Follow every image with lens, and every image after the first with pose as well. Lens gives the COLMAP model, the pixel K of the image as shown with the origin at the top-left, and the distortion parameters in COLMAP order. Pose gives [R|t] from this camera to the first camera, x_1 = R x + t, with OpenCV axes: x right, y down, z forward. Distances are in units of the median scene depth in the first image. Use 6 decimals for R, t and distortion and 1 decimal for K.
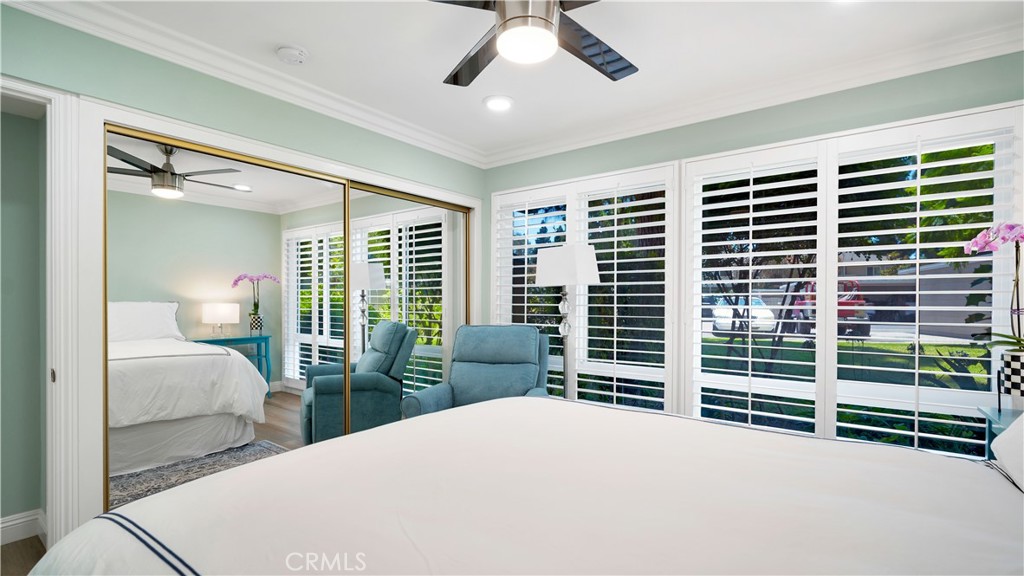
lens RADIAL K [[465.0, 0, 491.7], [0, 465.0, 278.5], [0, 0, 1]] dist [-0.014419, 0.004055]
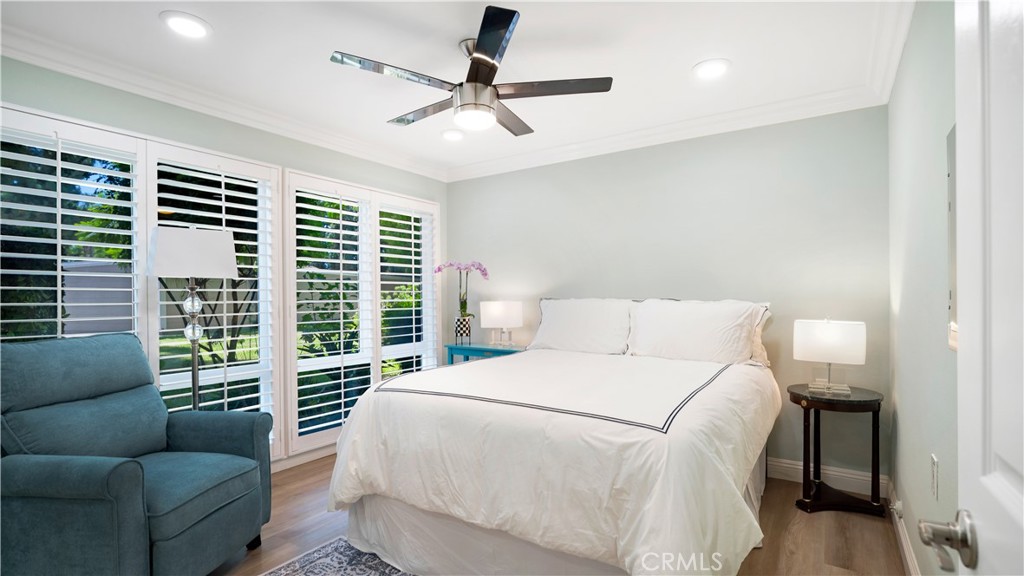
lens RADIAL K [[465.0, 0, 491.7], [0, 465.0, 278.5], [0, 0, 1]] dist [-0.014419, 0.004055]
pose [[-0.030842, 0.037568, 0.998818, -0.932734], [-0.046347, 0.998165, -0.038974, 0.032930], [-0.998449, -0.047494, -0.029044, 0.733590]]
